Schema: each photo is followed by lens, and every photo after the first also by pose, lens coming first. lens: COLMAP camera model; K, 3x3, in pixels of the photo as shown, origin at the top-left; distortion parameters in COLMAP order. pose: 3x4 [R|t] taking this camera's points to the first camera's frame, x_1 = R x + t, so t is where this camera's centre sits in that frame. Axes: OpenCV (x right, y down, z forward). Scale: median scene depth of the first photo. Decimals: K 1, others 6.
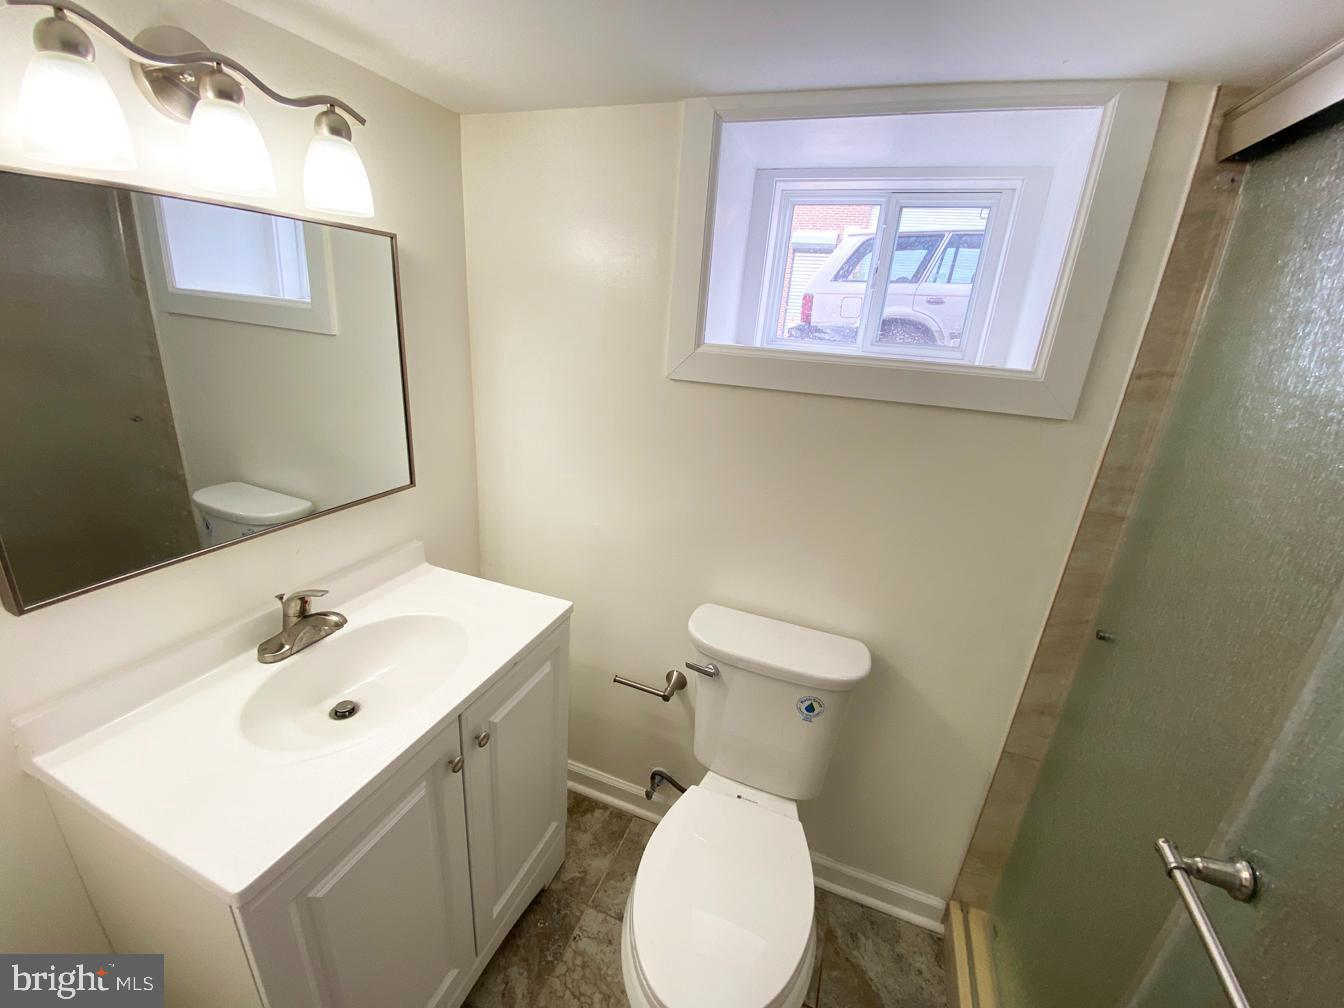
lens RADIAL K [[543.7, 0, 672.0], [0, 543.7, 504.0], [0, 0, 1]] dist [0.009987, -0.017960]
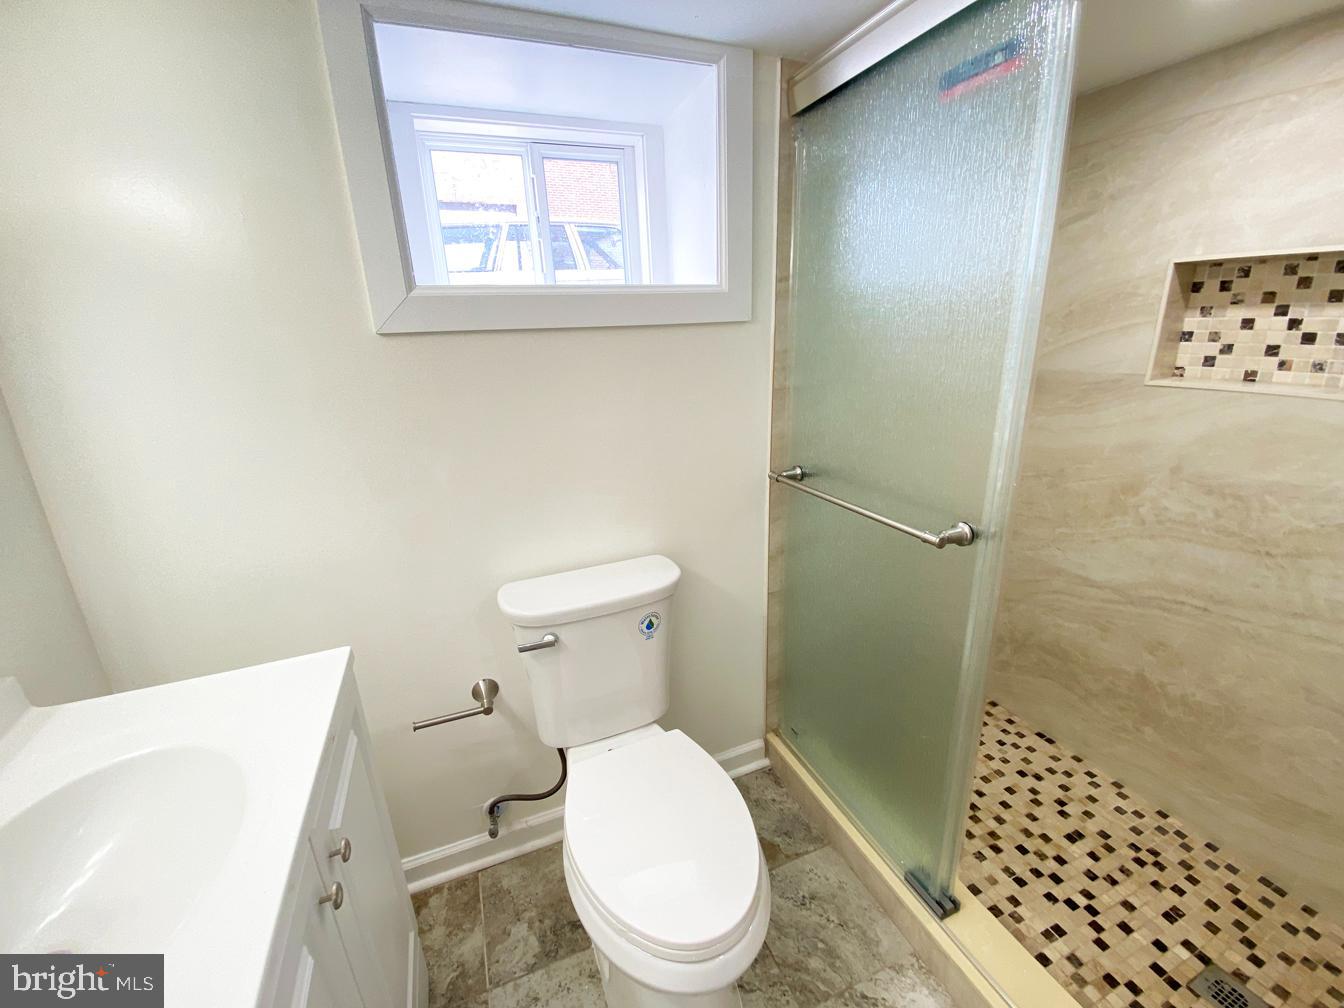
lens RADIAL K [[543.7, 0, 672.0], [0, 543.7, 504.0], [0, 0, 1]] dist [0.009987, -0.017960]
pose [[0.724713, -0.297283, 0.621622, -0.268314], [0.306608, 0.947038, 0.095453, 0.064642], [-0.617076, 0.121418, 0.777480, 0.128303]]
